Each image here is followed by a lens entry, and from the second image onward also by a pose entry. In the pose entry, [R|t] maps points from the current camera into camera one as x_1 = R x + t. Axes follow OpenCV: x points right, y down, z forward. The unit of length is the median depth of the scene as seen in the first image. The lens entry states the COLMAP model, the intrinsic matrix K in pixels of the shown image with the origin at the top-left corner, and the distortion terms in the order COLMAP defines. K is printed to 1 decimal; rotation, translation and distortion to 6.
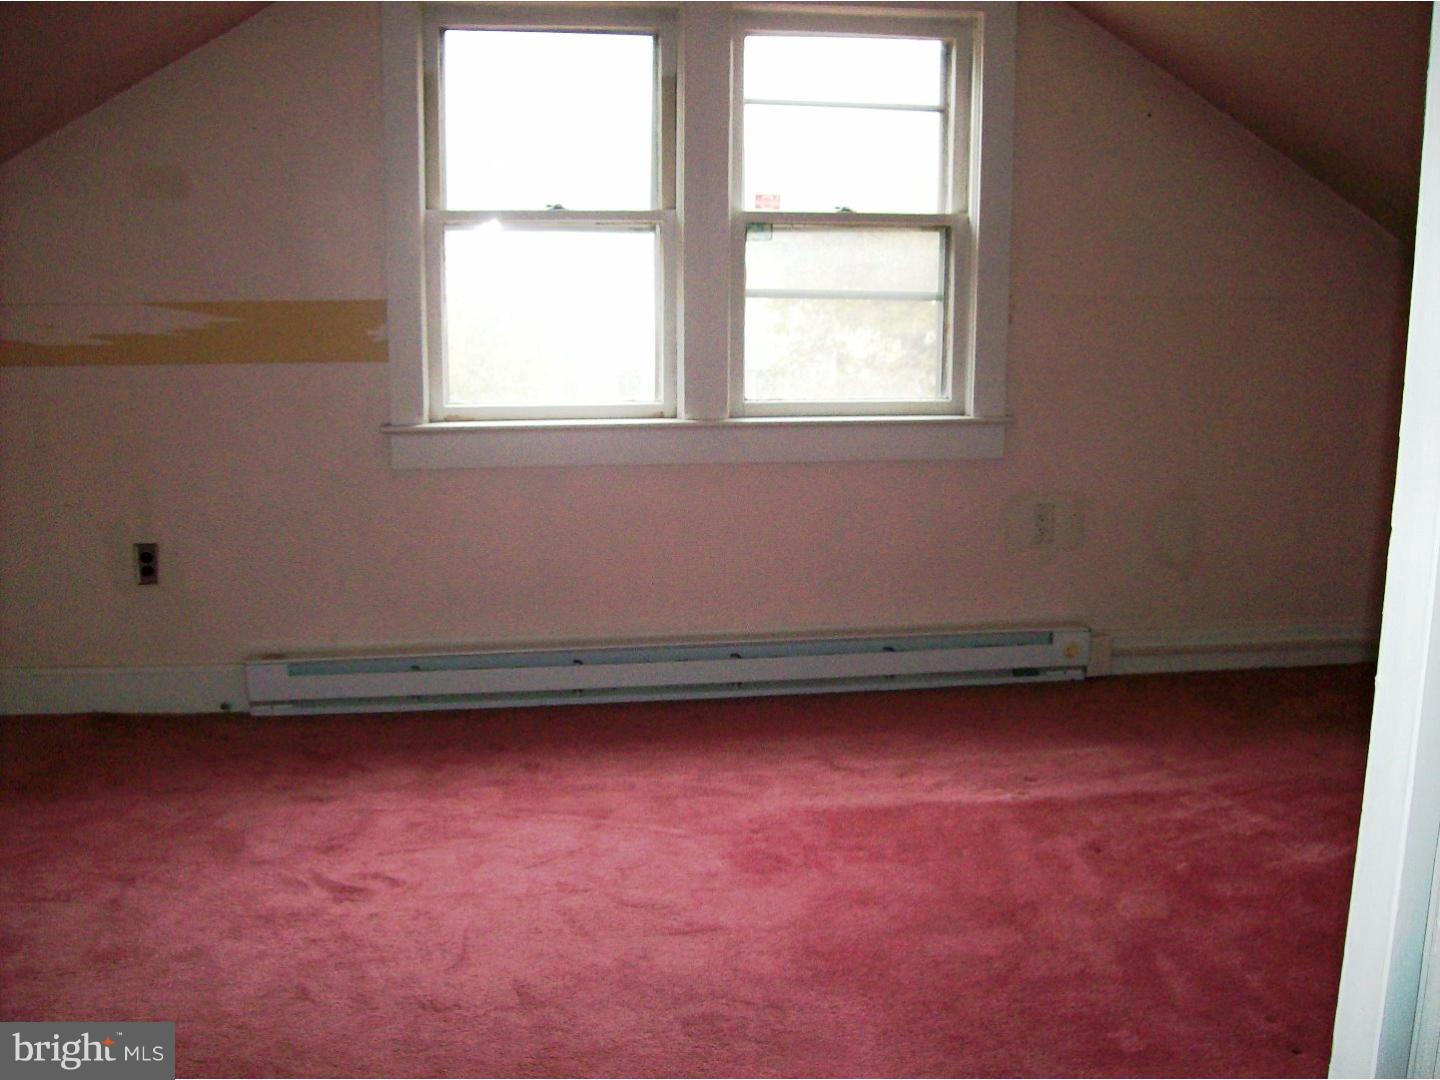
lens RADIAL K [[1528.9, 0, 720.0], [0, 1528.9, 540.0], [0, 0, 1]] dist [-0.196674, 0.145101]
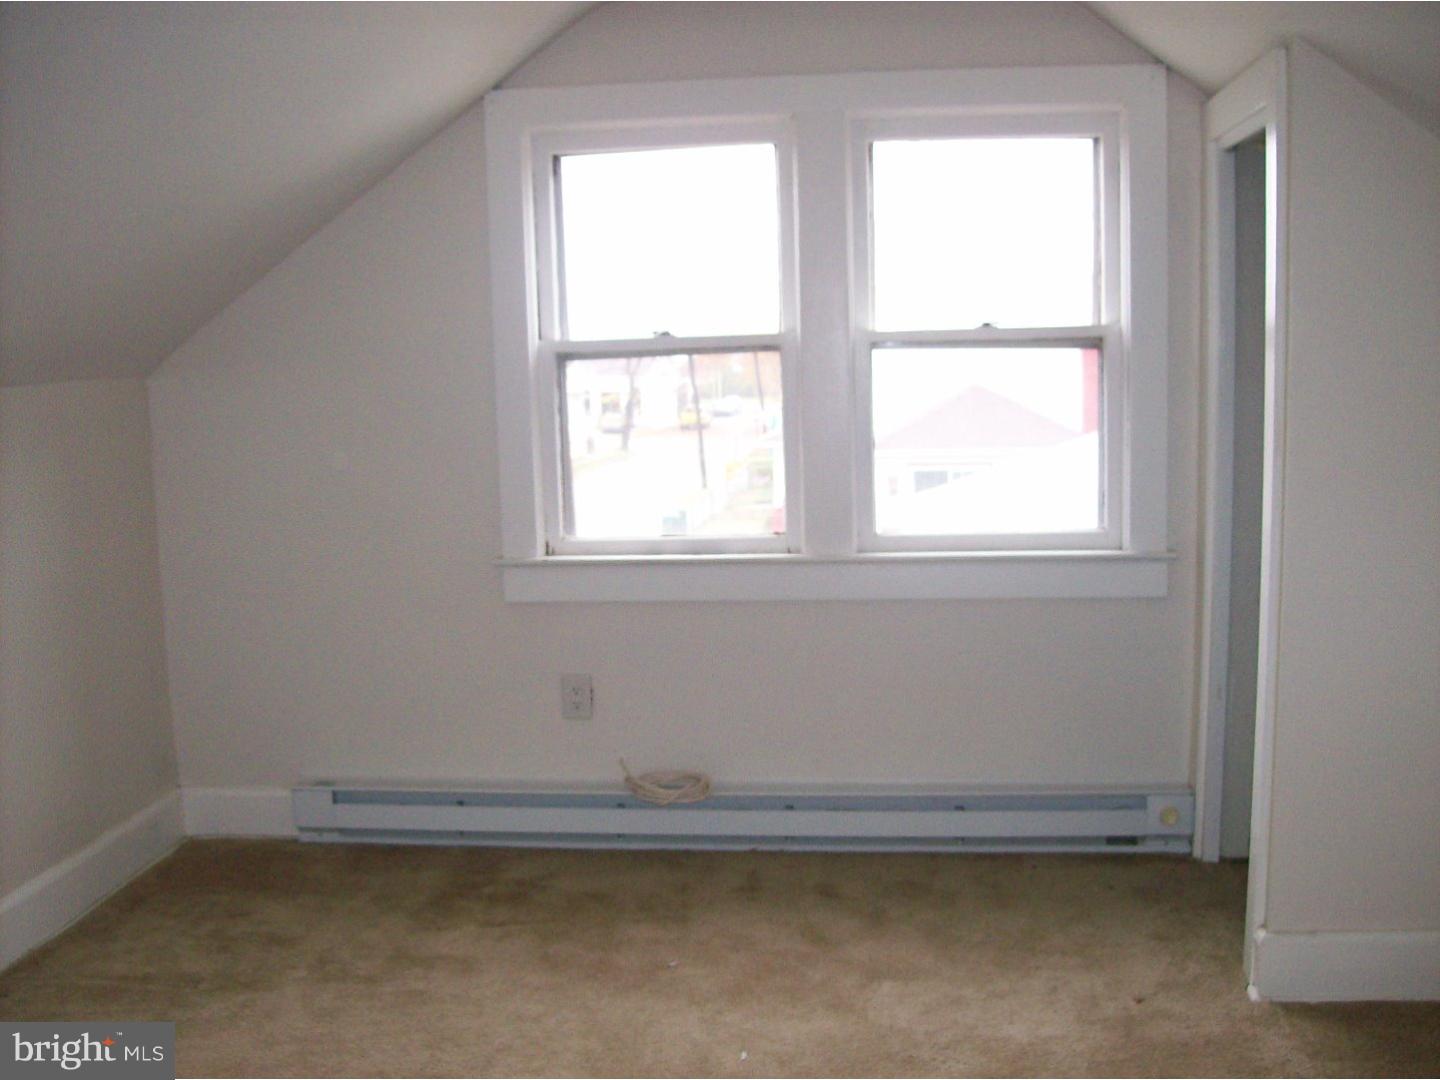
lens RADIAL K [[1614.4, 0, 720.0], [0, 1614.4, 540.0], [0, 0, 1]] dist [-0.159776, 0.004510]
pose [[0.953351, 0.000028, -0.301863, 0.229041], [-0.025240, 0.996505, -0.079623, -0.006380], [0.300806, 0.083528, 0.950021, 0.036159]]
